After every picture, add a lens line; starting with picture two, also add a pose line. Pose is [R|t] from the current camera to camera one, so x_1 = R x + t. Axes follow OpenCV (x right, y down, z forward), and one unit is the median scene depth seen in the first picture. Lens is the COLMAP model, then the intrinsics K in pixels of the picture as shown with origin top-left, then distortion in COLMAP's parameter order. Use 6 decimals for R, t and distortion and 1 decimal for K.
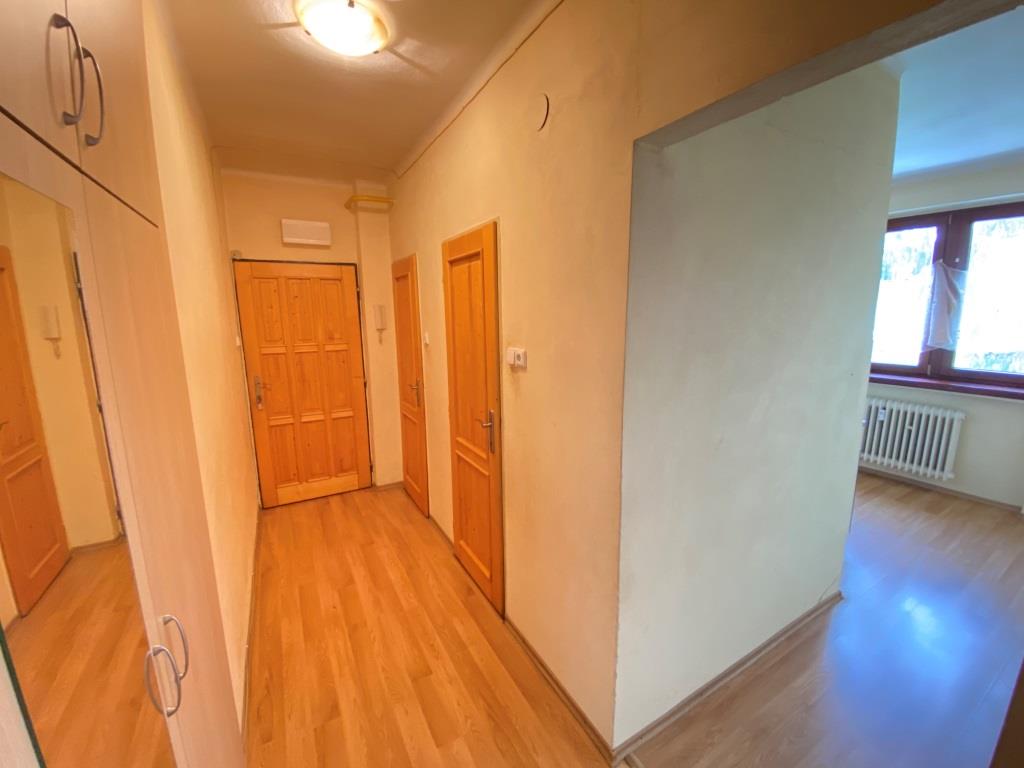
lens RADIAL K [[412.7, 0, 509.7], [0, 412.7, 382.3], [0, 0, 1]] dist [0.013834, -0.016067]
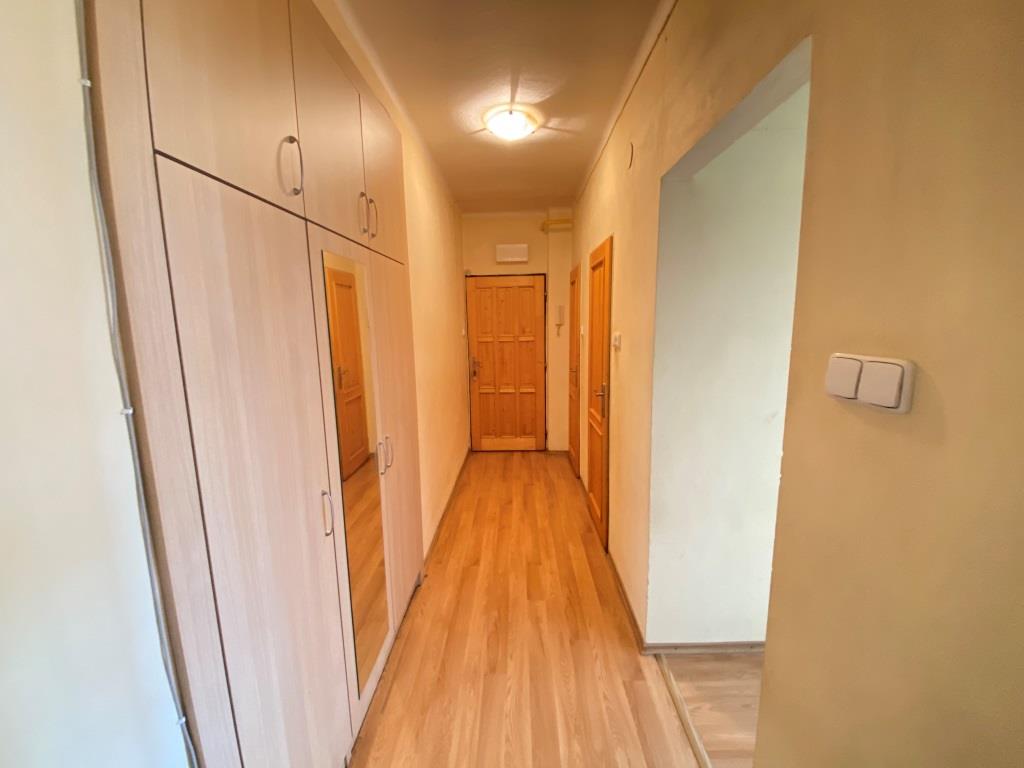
lens RADIAL K [[412.6, 0, 512.0], [0, 412.6, 384.0], [0, 0, 1]] dist [0.033029, -0.027761]
pose [[0.860491, 0.074472, -0.503993, 0.255927], [-0.077878, 0.996860, 0.014335, 0.053756], [0.503478, 0.026915, 0.863589, -0.182511]]
